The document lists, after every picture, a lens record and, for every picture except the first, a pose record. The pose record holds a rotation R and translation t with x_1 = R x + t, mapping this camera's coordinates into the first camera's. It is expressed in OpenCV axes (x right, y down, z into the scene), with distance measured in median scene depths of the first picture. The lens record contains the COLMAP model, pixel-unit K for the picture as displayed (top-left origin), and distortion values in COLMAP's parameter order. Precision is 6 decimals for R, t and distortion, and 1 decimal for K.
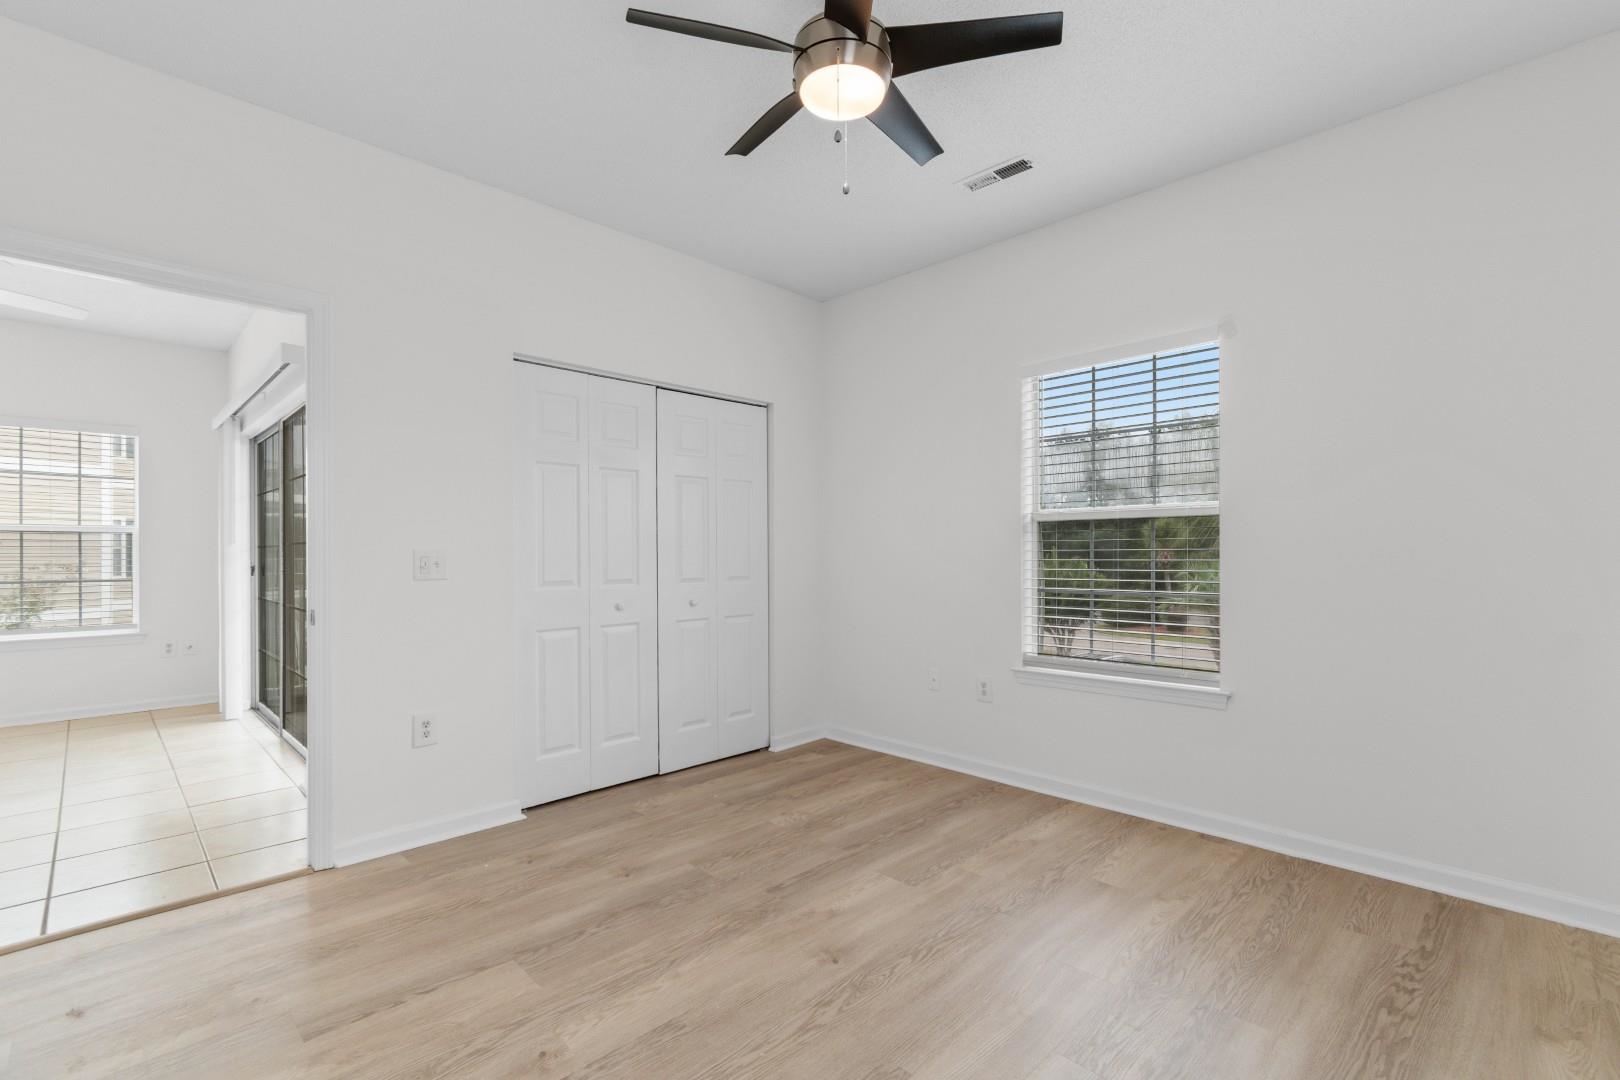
lens RADIAL K [[716.2, 0, 815.5], [0, 716.2, 547.2], [0, 0, 1]] dist [0.005860, -0.000894]
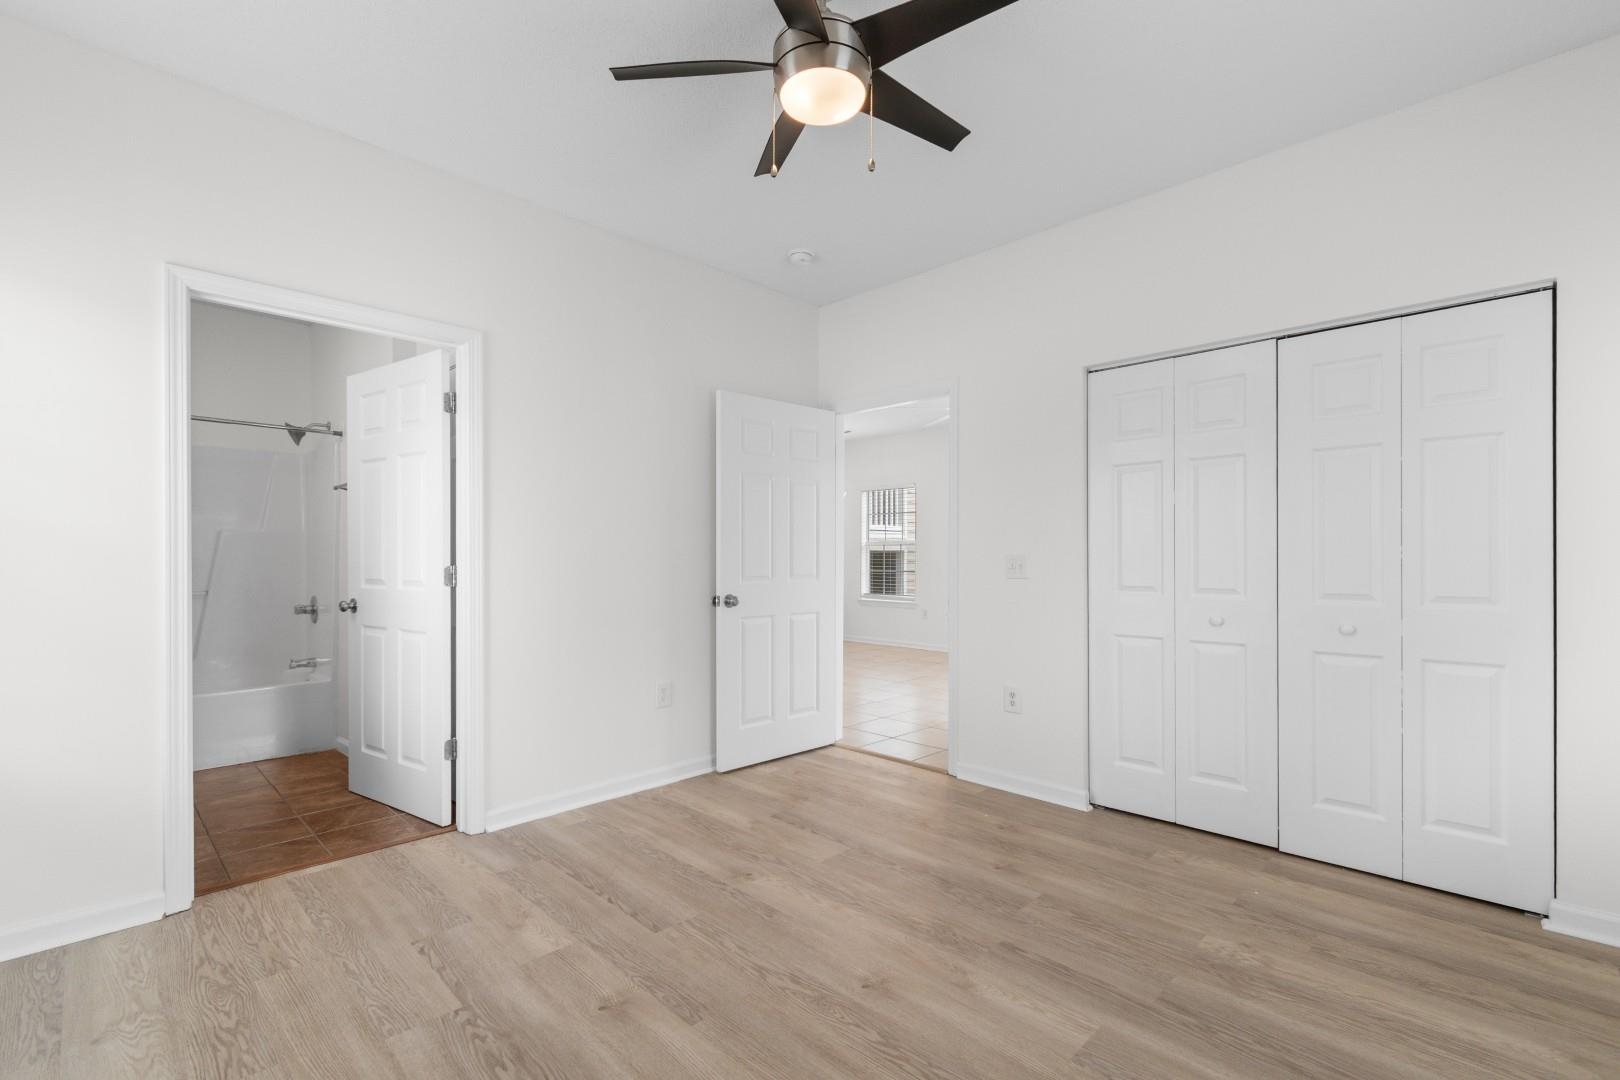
lens RADIAL K [[716.2, 0, 819.6], [0, 716.2, 550.6], [0, 0, 1]] dist [0.005860, -0.000894]
pose [[0.013391, -0.007780, -0.999880, 0.676117], [0.006597, 0.999949, -0.007692, 0.005100], [0.999889, -0.006493, 0.013441, 0.641291]]
